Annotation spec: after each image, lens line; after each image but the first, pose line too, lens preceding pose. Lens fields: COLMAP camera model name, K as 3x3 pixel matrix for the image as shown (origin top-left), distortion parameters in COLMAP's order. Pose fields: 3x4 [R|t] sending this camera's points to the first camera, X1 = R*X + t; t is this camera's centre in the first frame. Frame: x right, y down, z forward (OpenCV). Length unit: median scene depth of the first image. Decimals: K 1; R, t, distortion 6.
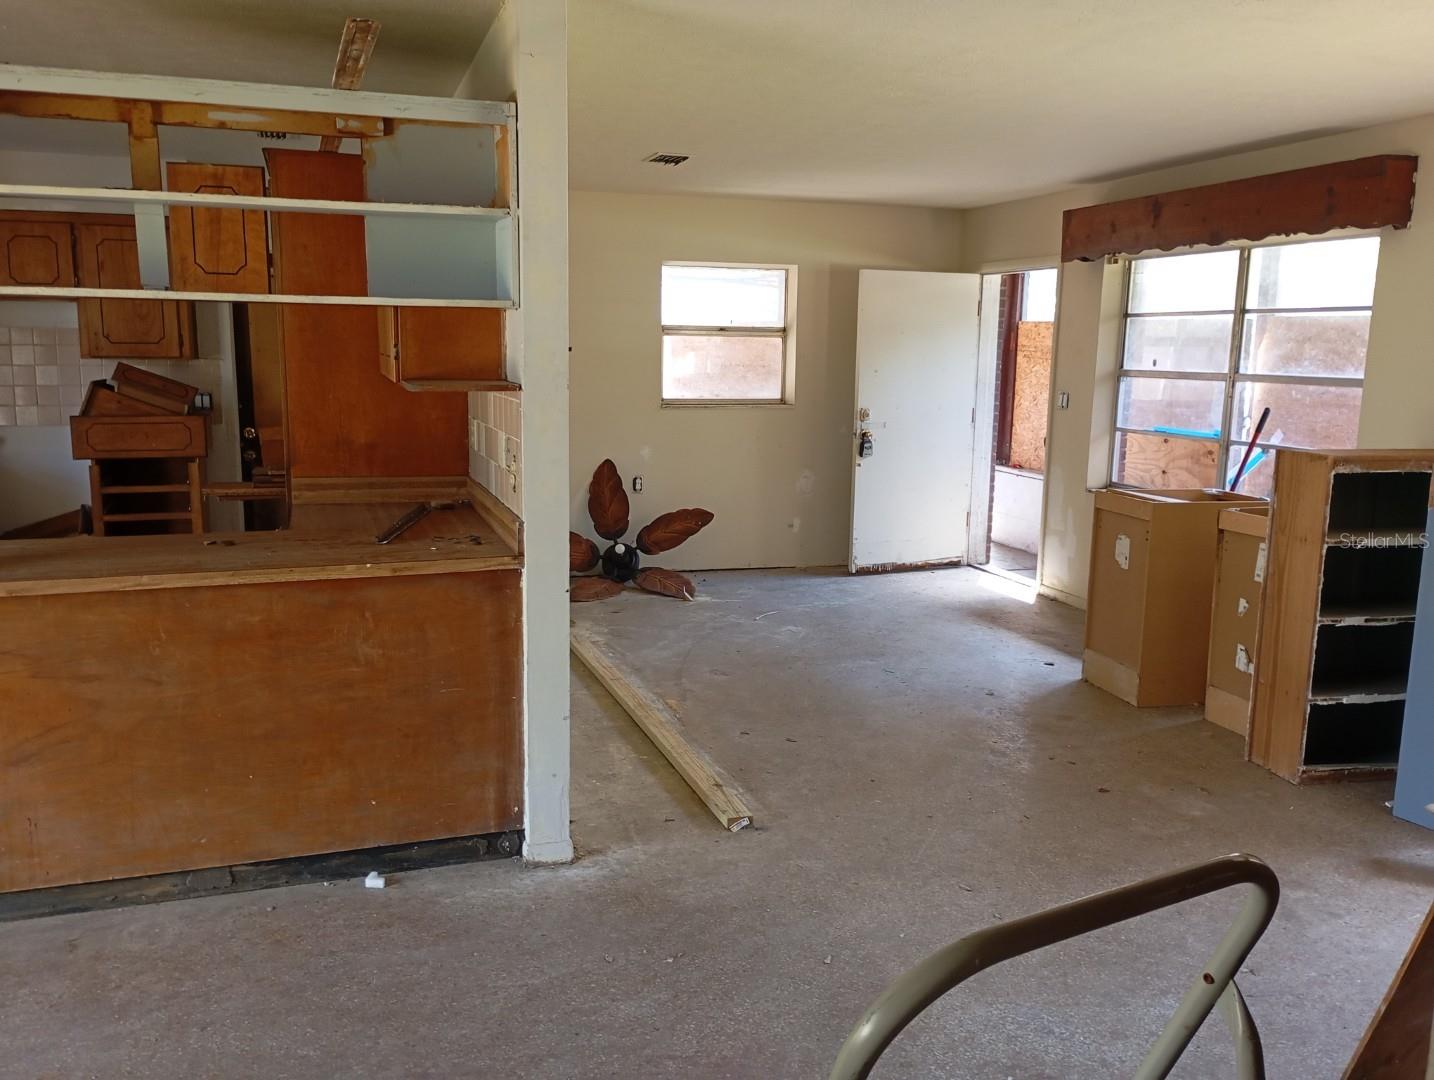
lens RADIAL K [[1191.0, 0, 709.3], [0, 1191.0, 543.8], [0, 0, 1]] dist [0.069374, -0.086804]
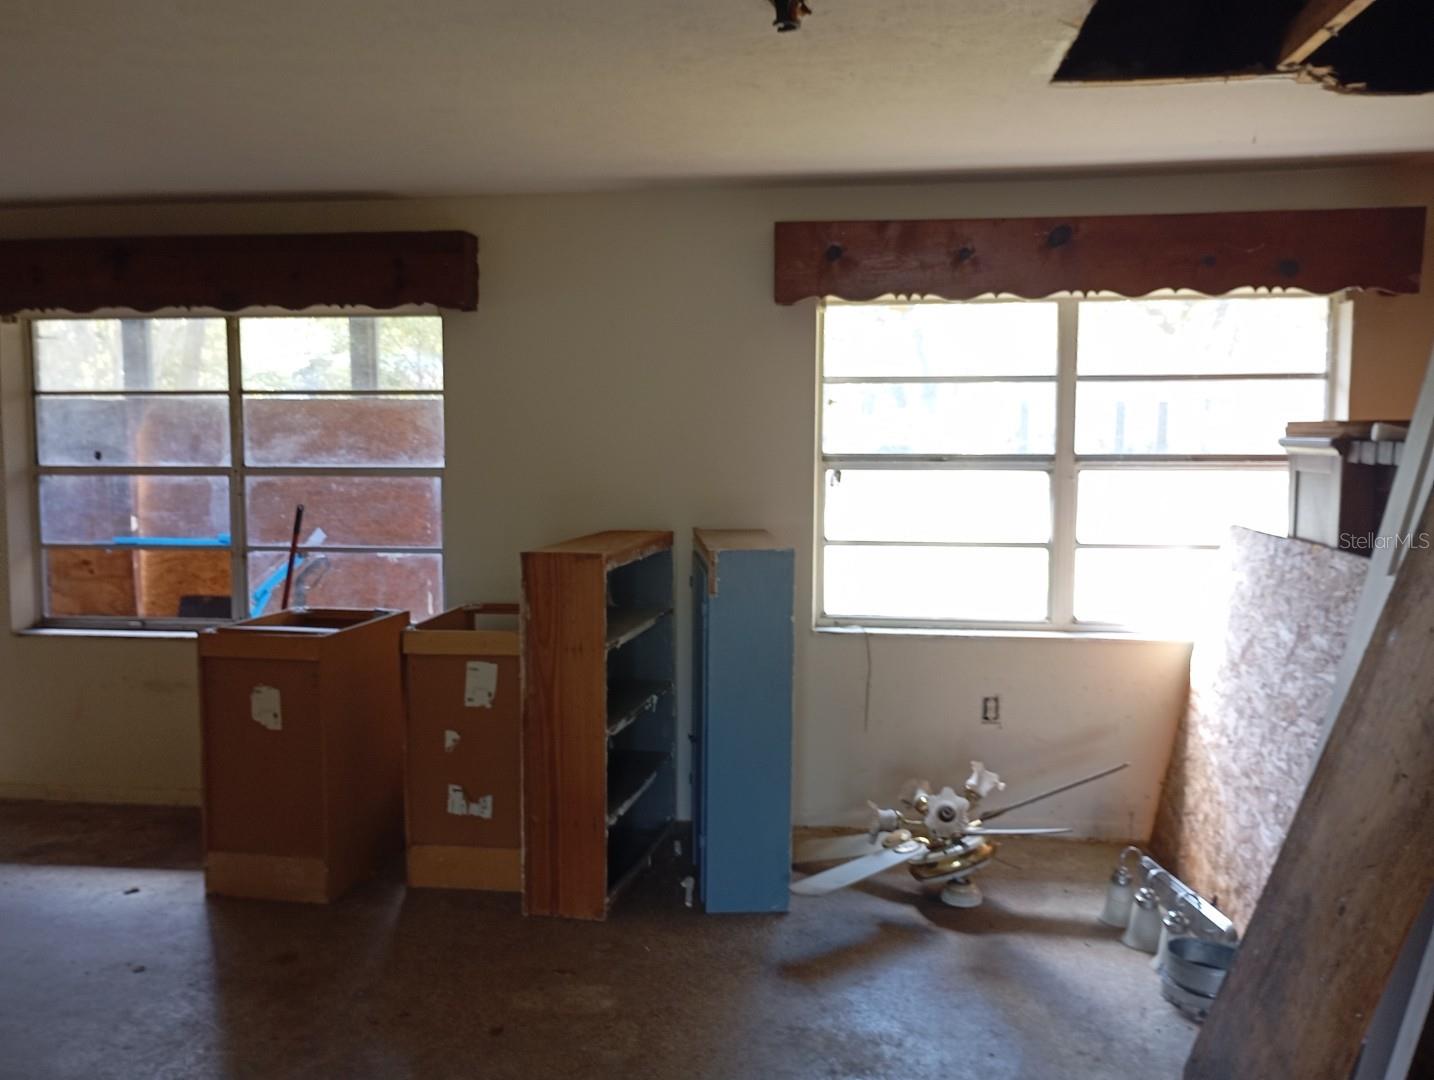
lens RADIAL K [[1191.0, 0, 709.3], [0, 1191.0, 543.8], [0, 0, 1]] dist [0.069374, -0.086804]
pose [[0.418951, -0.100472, 0.902433, -0.173257], [0.158506, 0.986692, 0.036267, -0.065626], [-0.894067, 0.127847, 0.429301, 0.353394]]
